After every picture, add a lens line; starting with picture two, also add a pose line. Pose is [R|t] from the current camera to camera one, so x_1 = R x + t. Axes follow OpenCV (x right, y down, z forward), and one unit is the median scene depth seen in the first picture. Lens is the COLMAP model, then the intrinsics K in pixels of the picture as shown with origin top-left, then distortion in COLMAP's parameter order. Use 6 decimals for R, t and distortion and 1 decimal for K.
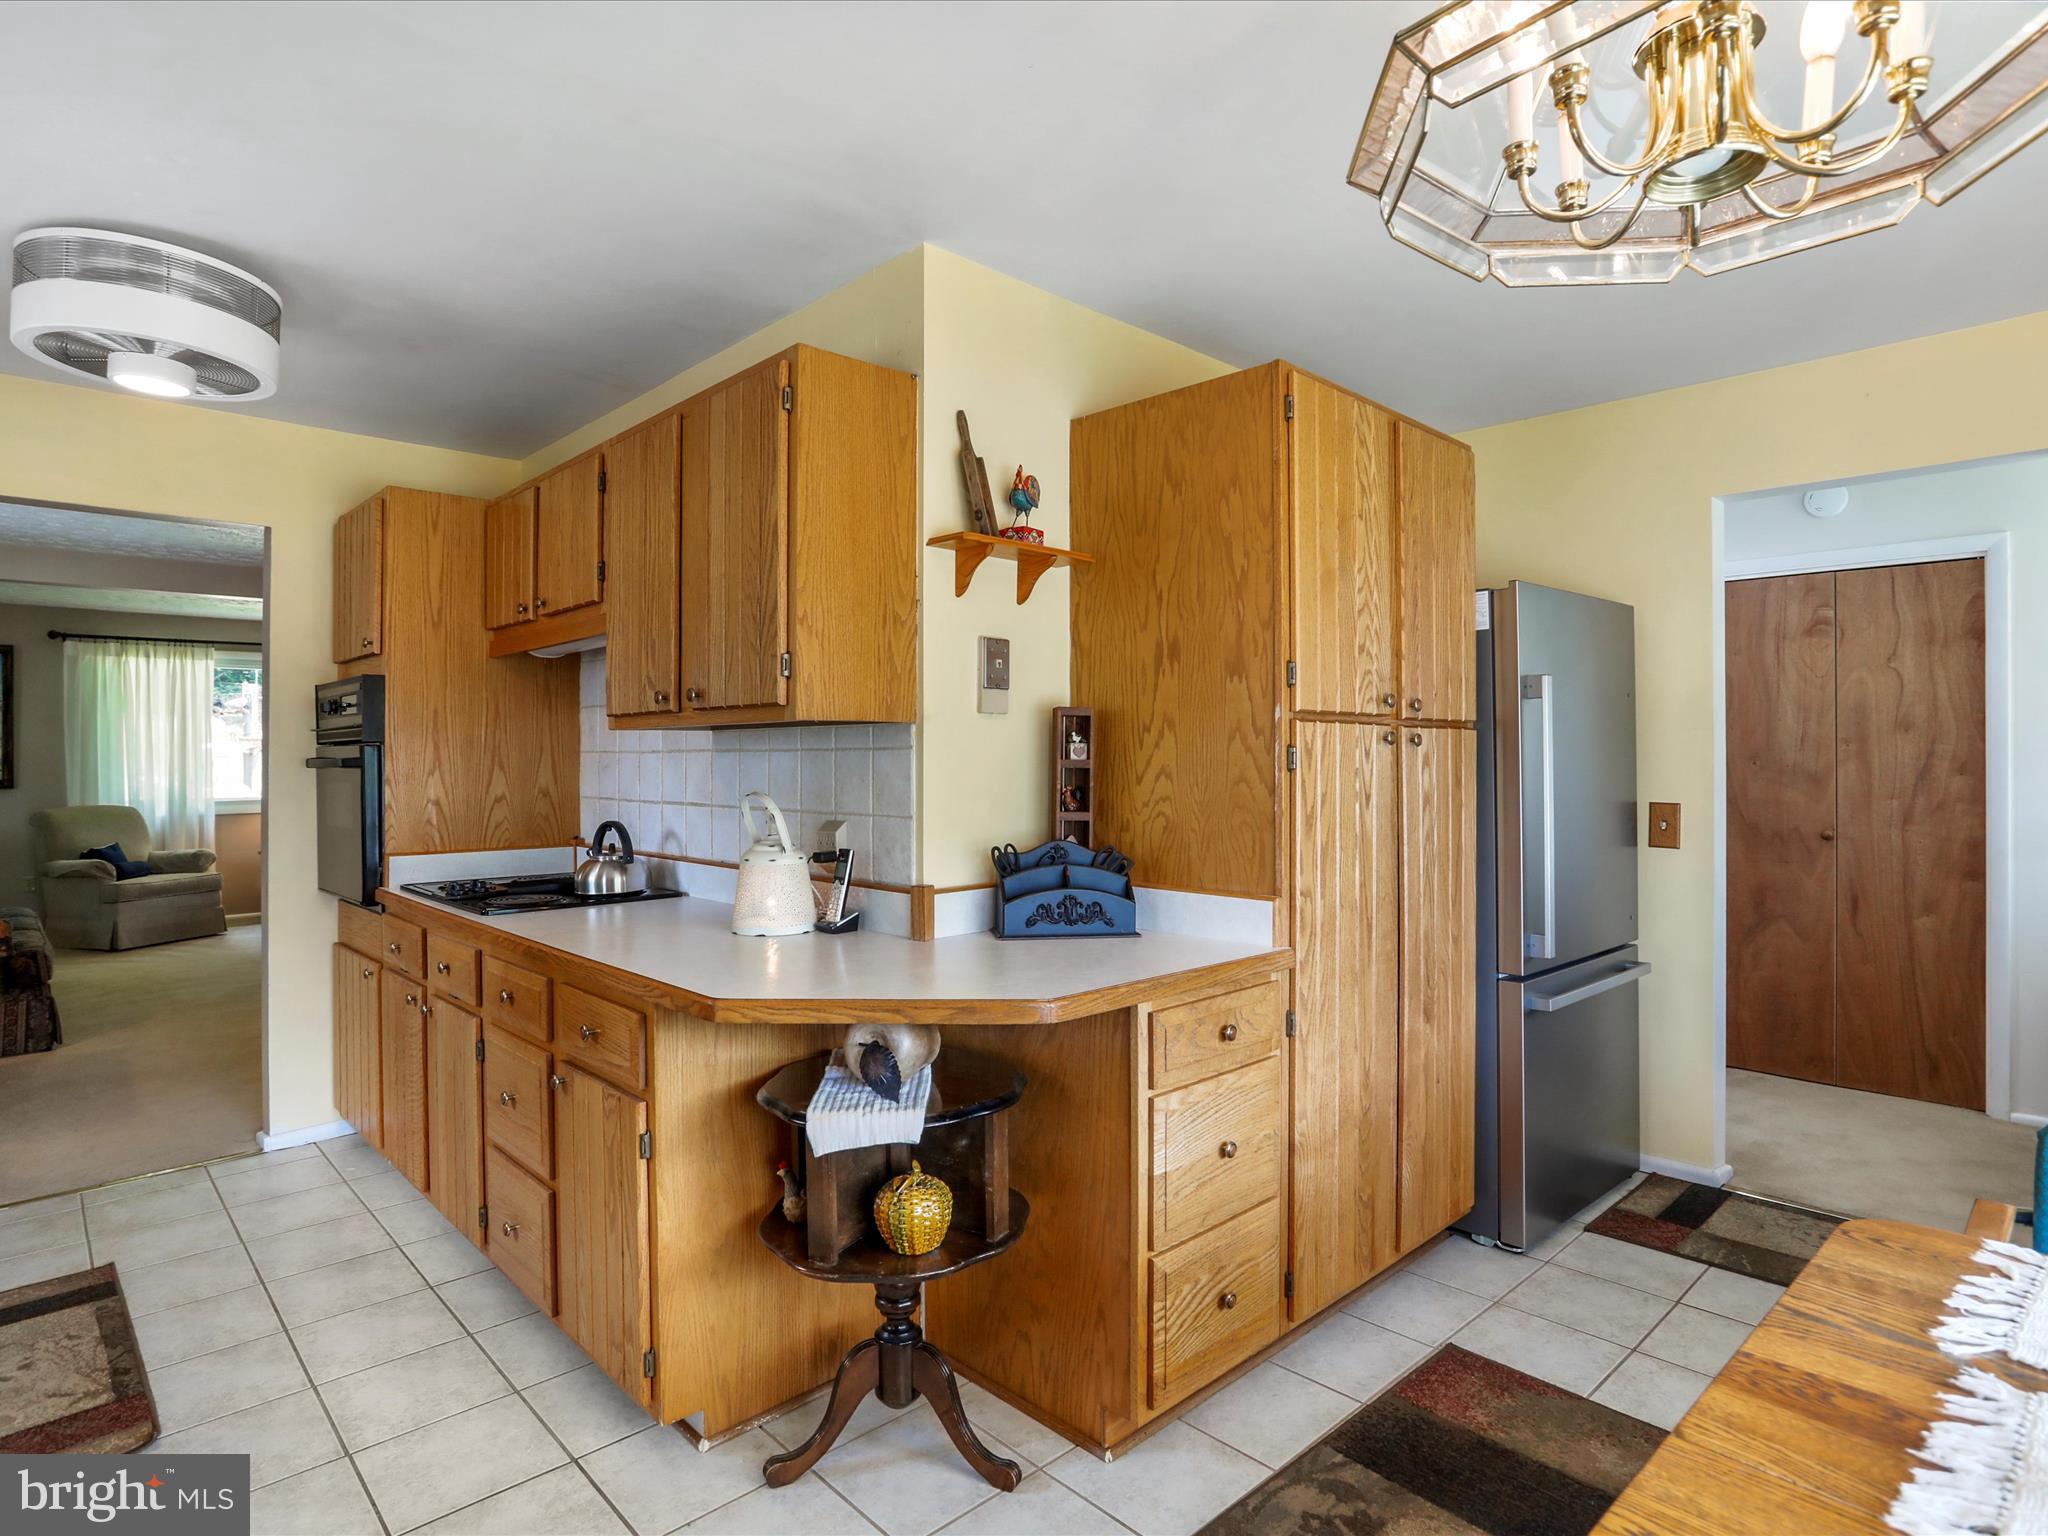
lens RADIAL K [[1123.3, 0, 1029.1], [0, 1123.3, 751.2], [0, 0, 1]] dist [-0.051519, 0.031070]
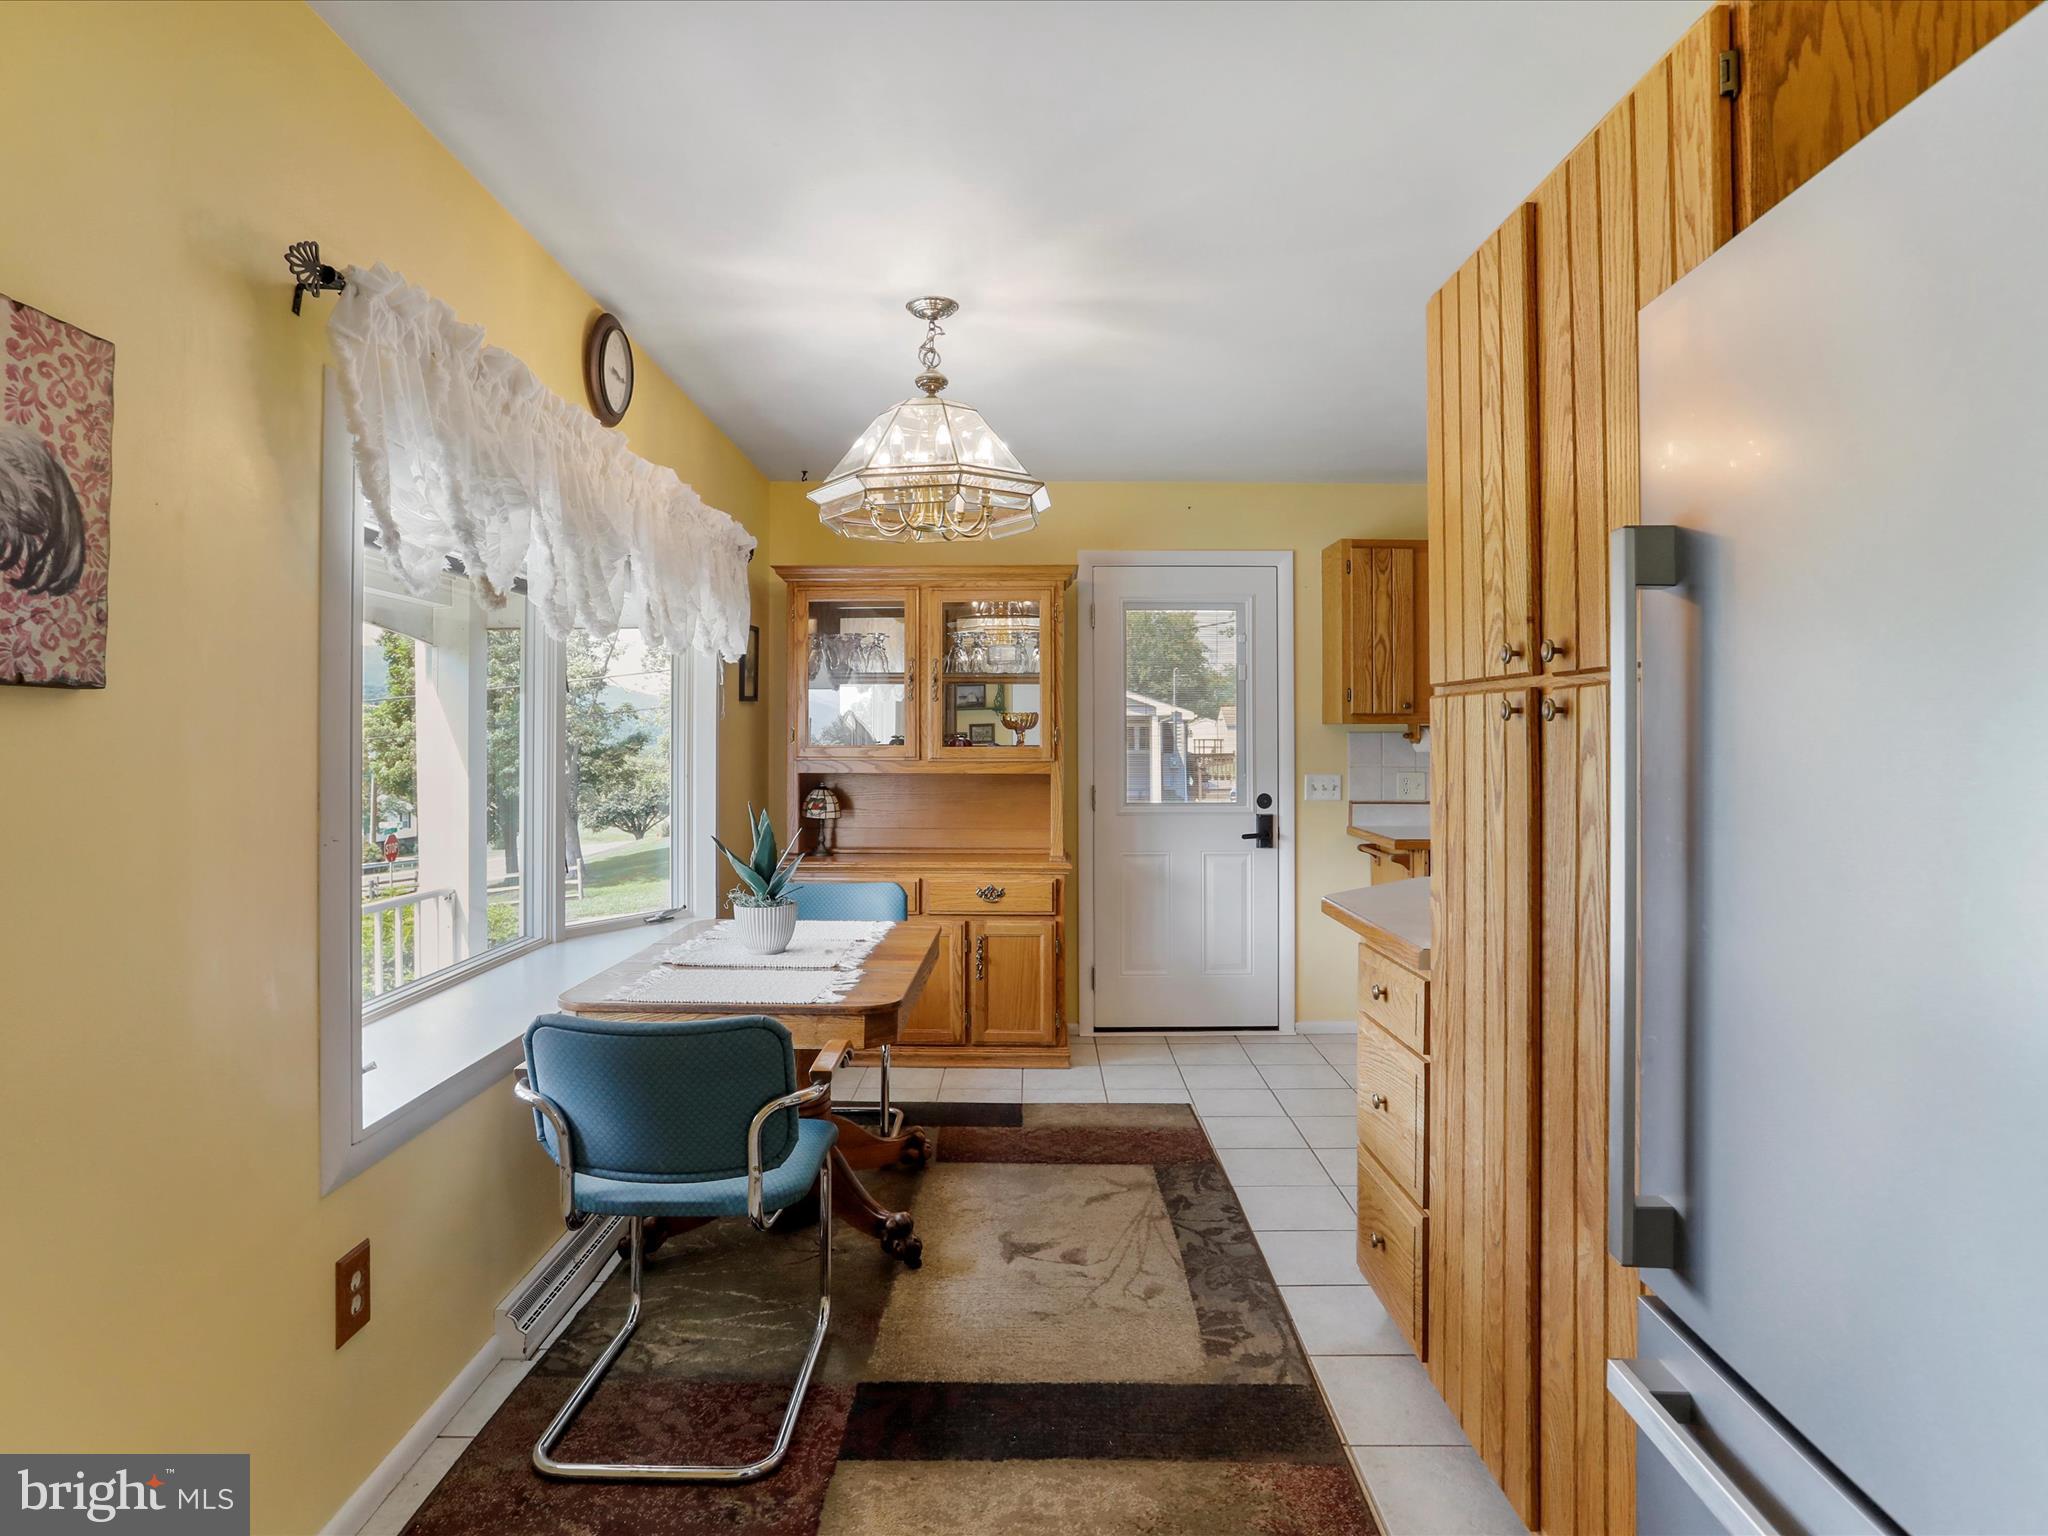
lens RADIAL K [[1123.3, 0, 1029.1], [0, 1123.3, 751.2], [0, 0, 1]] dist [-0.051519, 0.031070]
pose [[-0.686097, 0.011735, -0.727416, 1.272197], [0.003020, 0.999907, 0.013282, 0.003823], [0.727504, 0.006916, -0.686068, 1.592761]]
